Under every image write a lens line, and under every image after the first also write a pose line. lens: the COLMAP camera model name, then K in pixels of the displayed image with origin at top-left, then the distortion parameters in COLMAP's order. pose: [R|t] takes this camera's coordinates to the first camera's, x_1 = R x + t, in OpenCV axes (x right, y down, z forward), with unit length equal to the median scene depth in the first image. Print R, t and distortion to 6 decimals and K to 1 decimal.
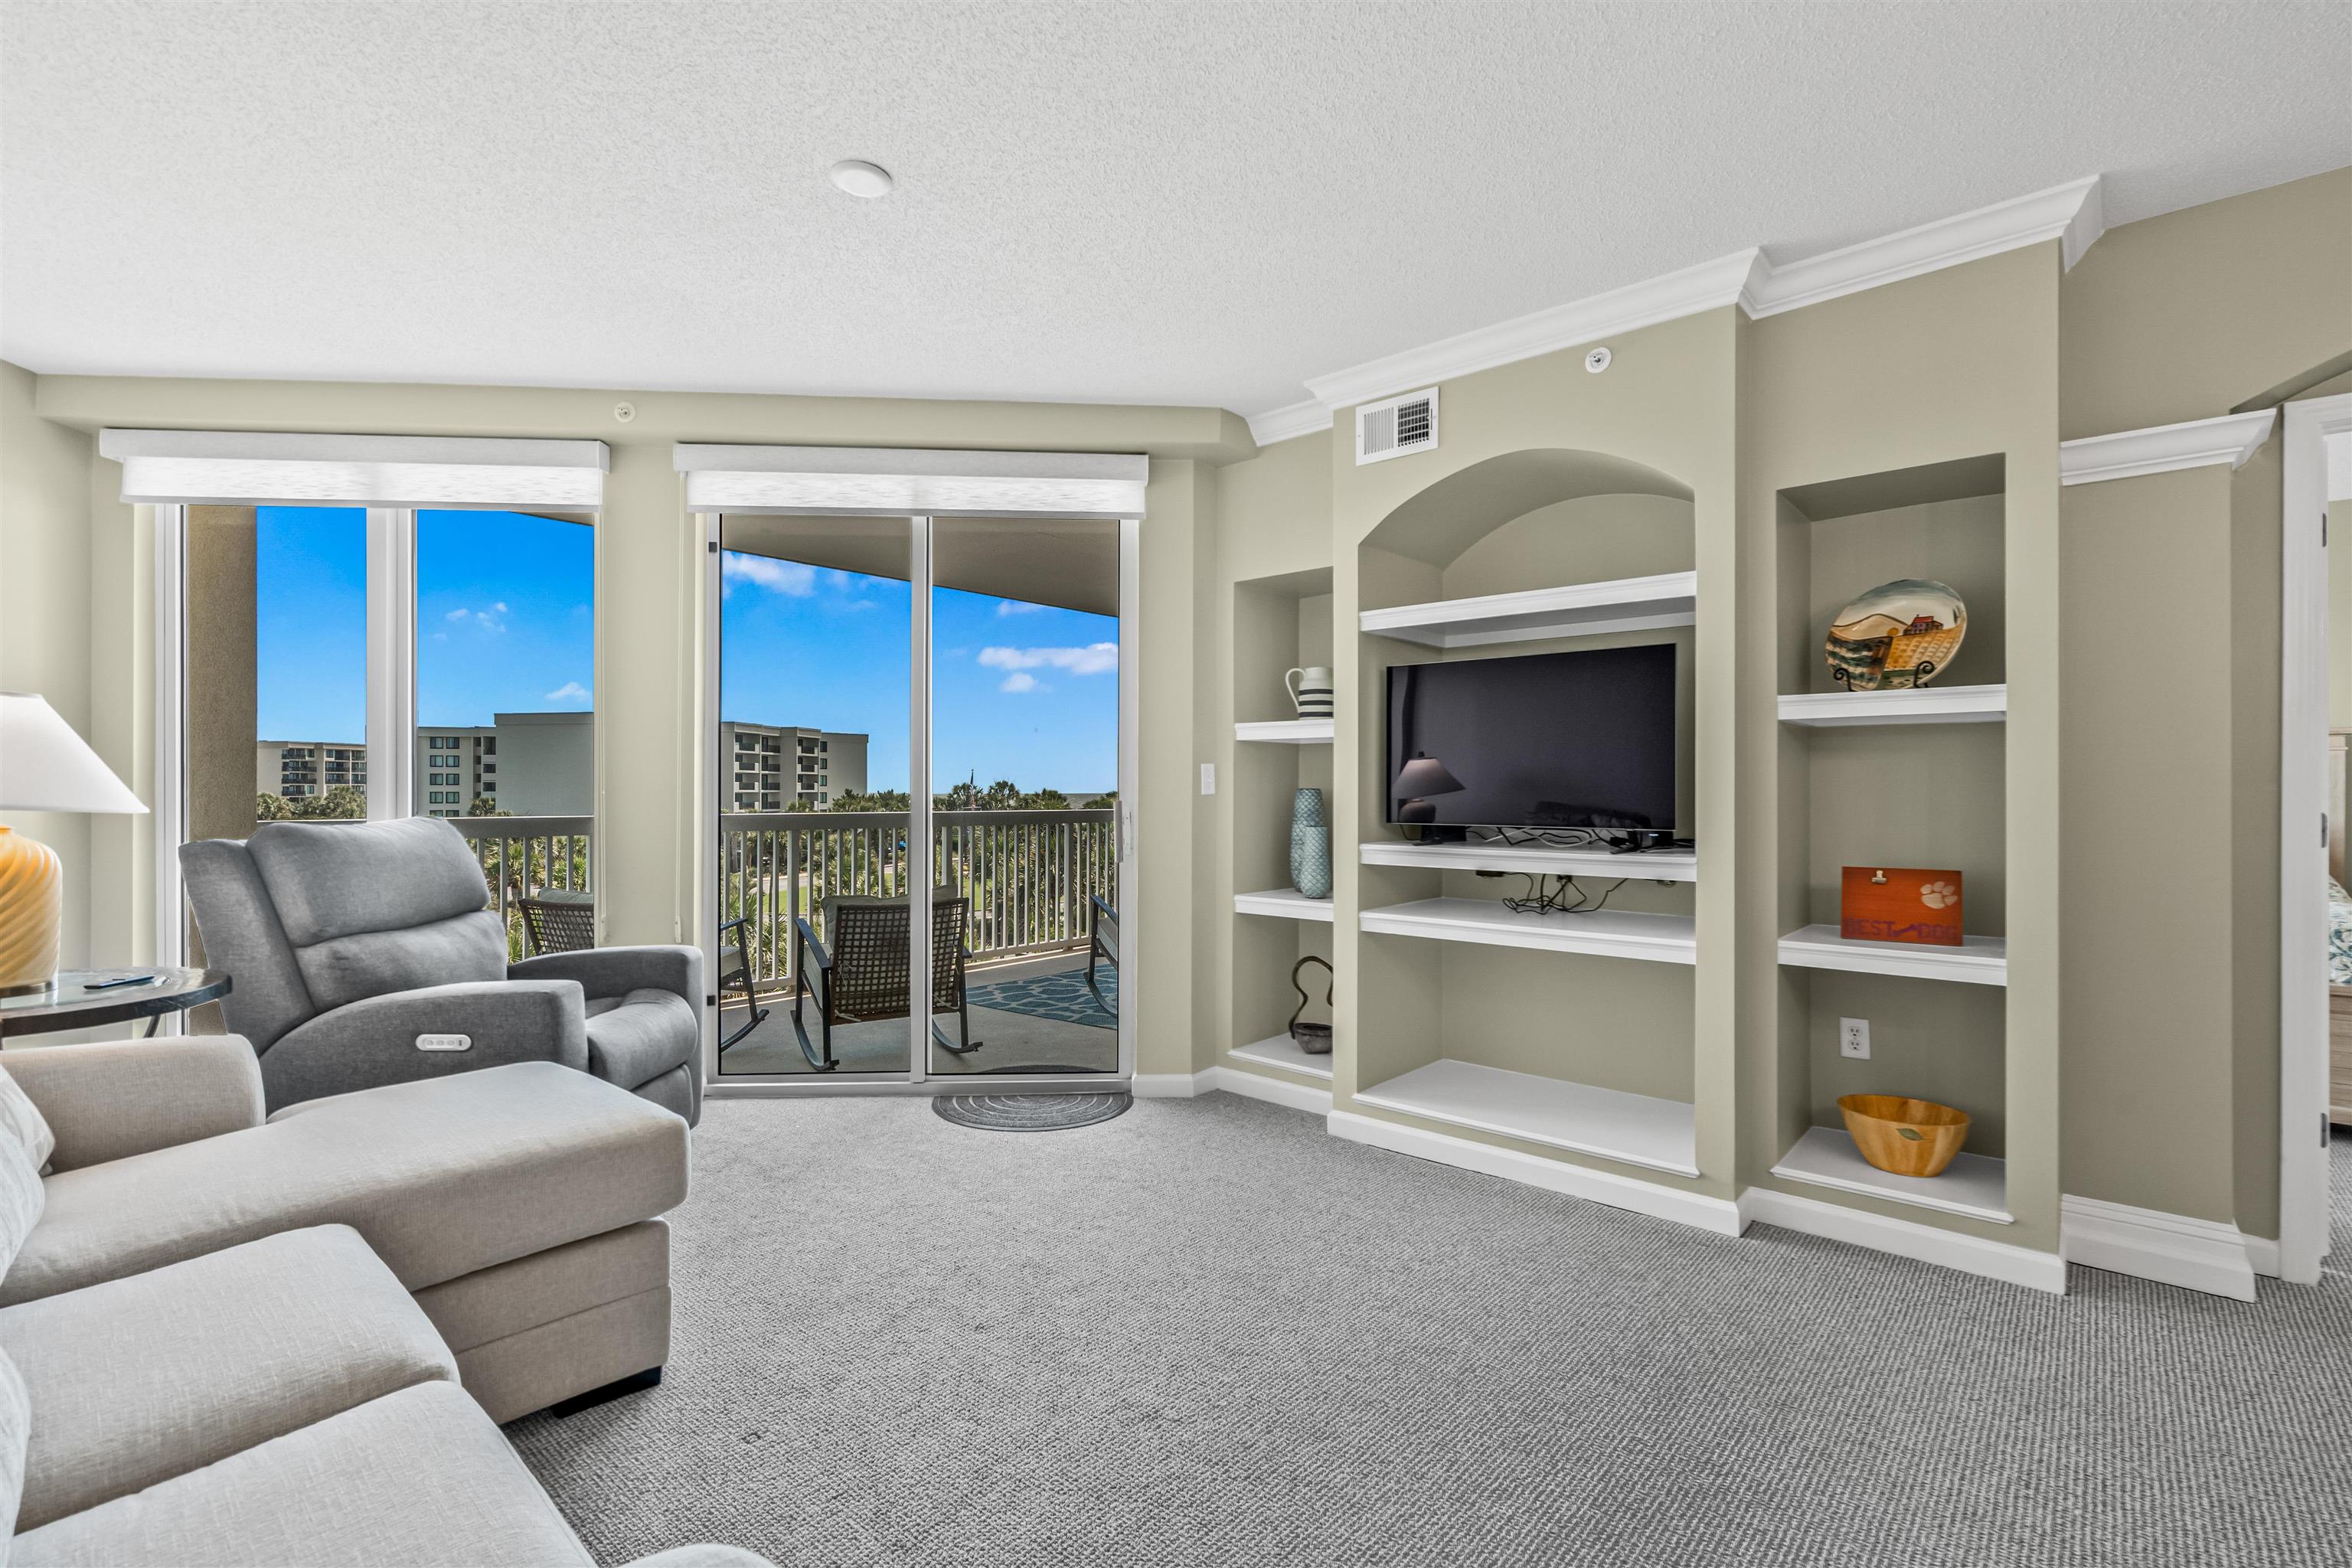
lens RADIAL K [[1076.8, 0, 1156.5], [0, 1076.8, 785.8], [0, 0, 1]] dist [-0.007509, 0.003365]
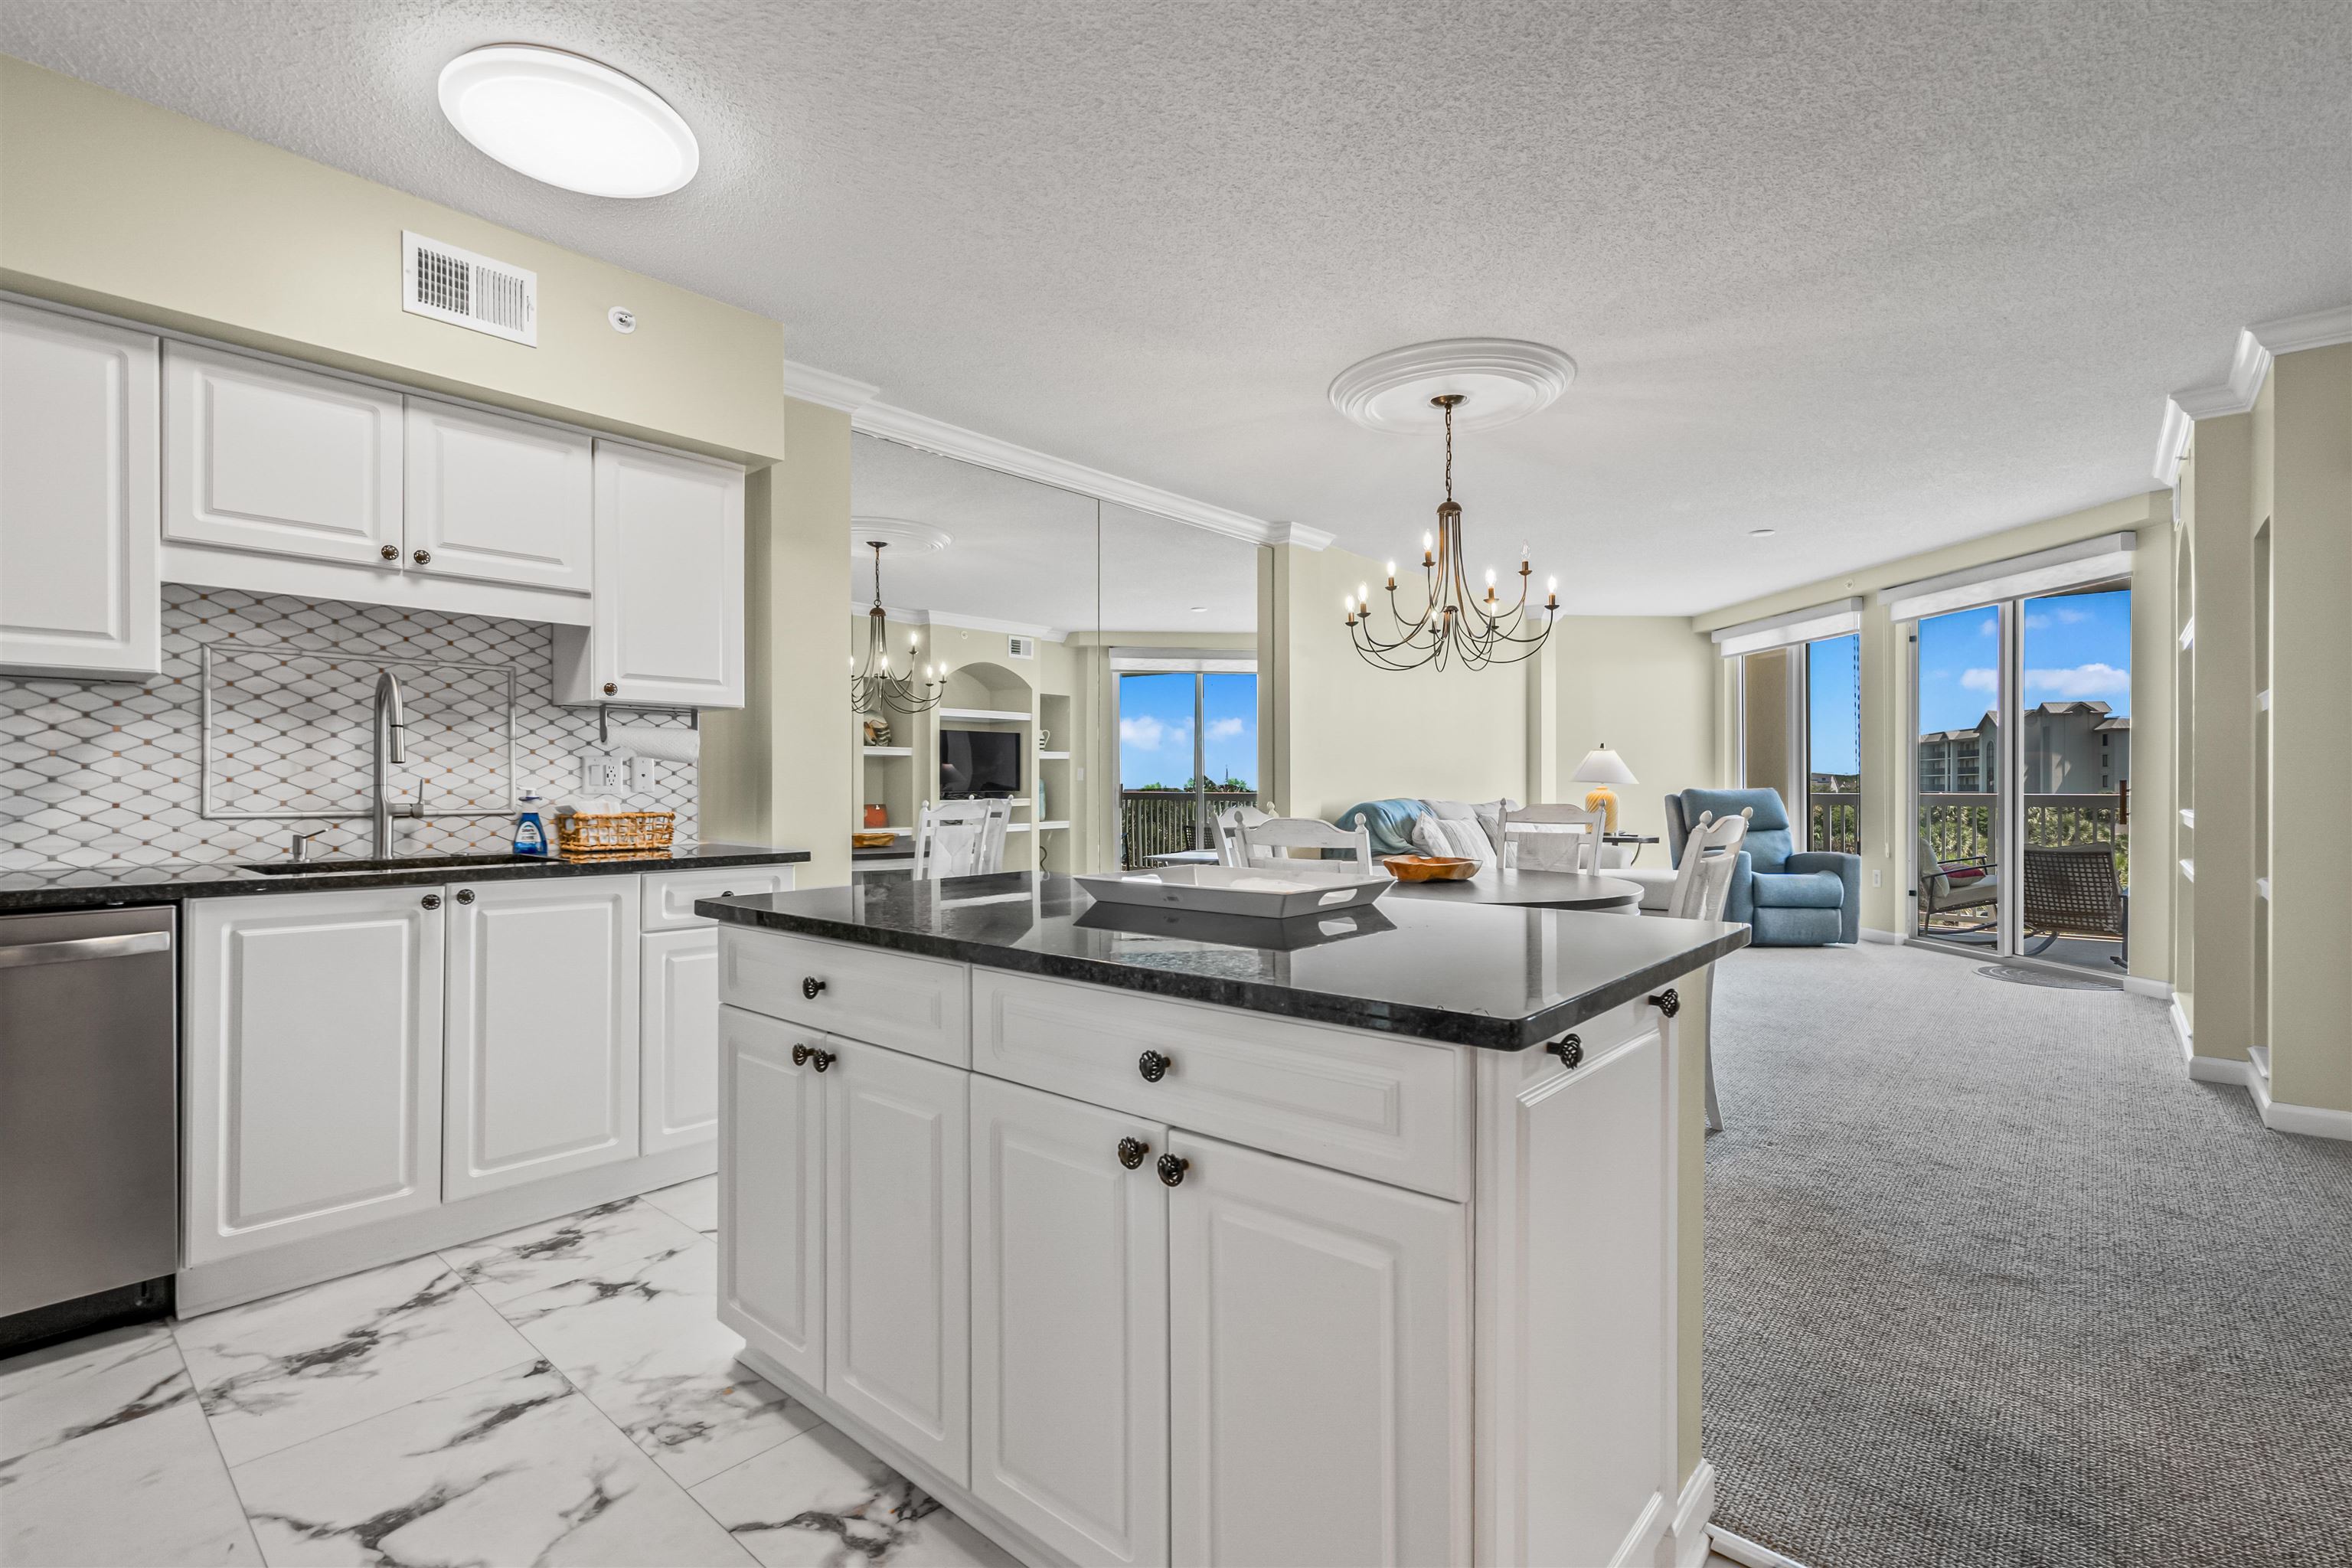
lens RADIAL K [[1076.8, 0, 1181.3], [0, 1076.8, 790.7], [0, 0, 1]] dist [-0.007509, 0.003365]
pose [[0.025317, 0.002549, -0.999676, 1.471706], [0.007690, 0.999967, 0.002744, 0.016465], [0.999650, -0.007757, 0.025297, -0.288758]]
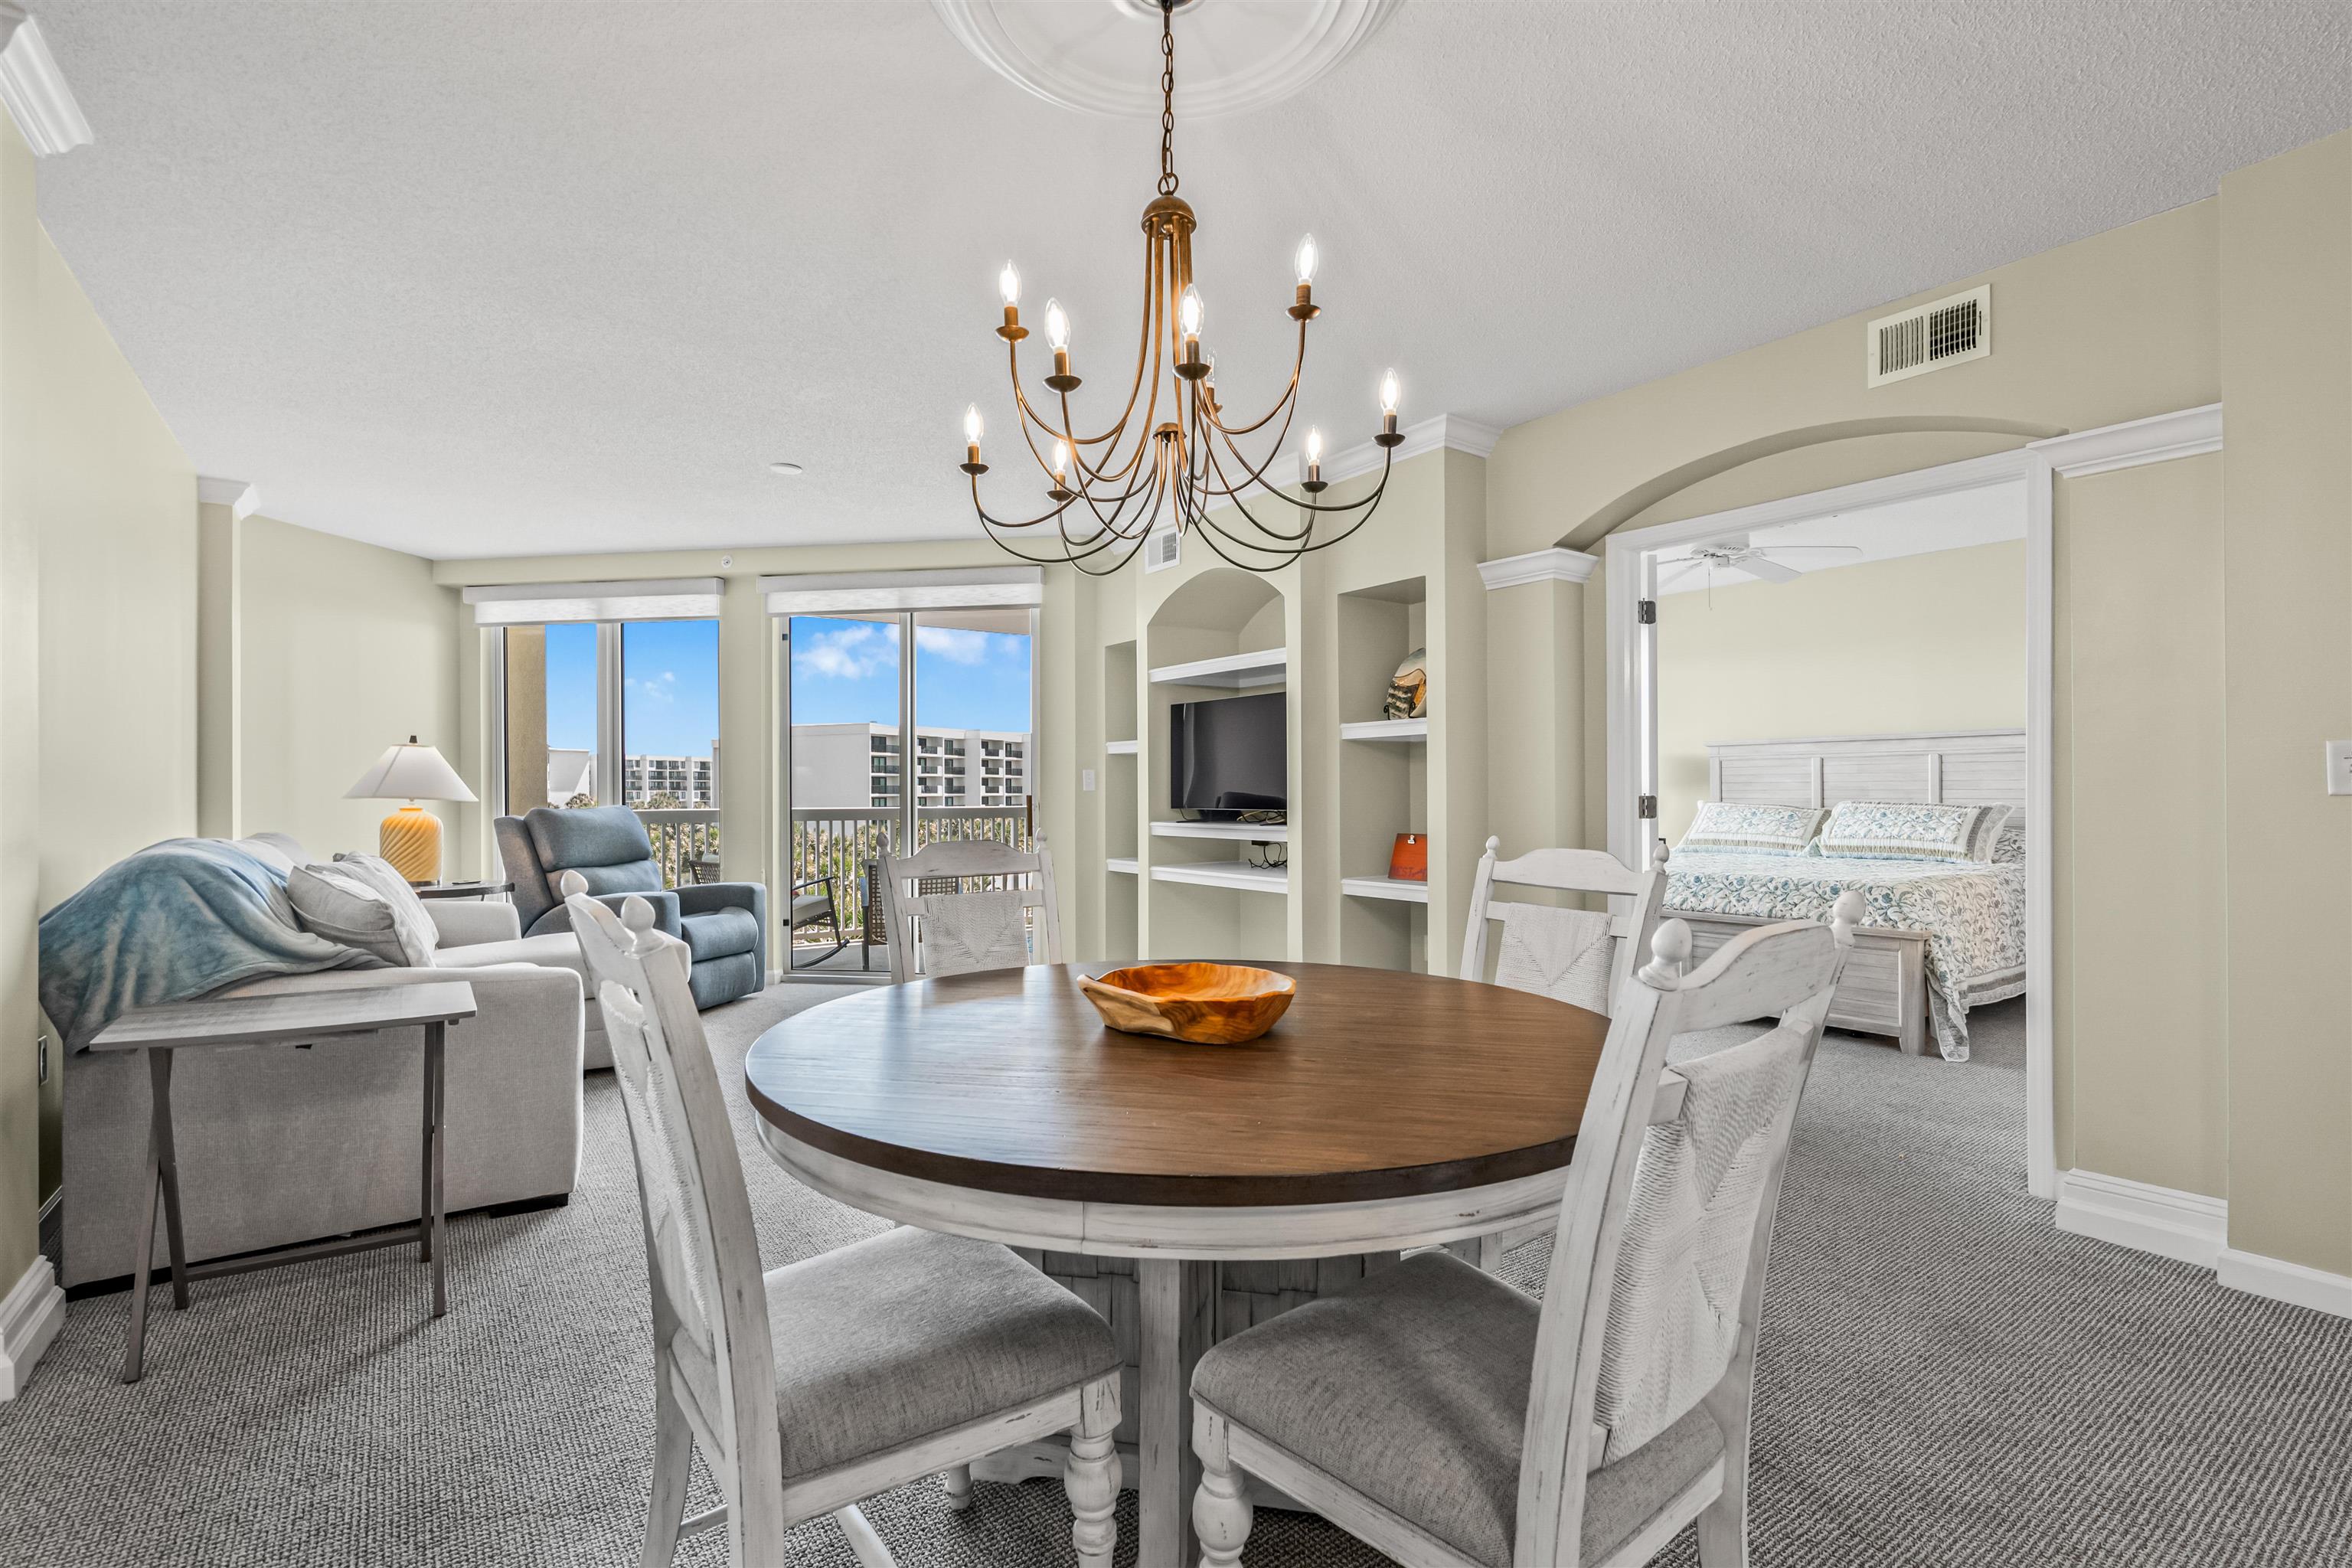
lens RADIAL K [[1076.8, 0, 1151.2], [0, 1076.8, 787.4], [0, 0, 1]] dist [-0.007509, 0.003365]
pose [[0.974812, -0.008020, -0.222884, 0.516415], [0.008053, 0.999967, -0.000760, 0.006519], [0.222883, -0.001054, 0.974845, -0.476624]]
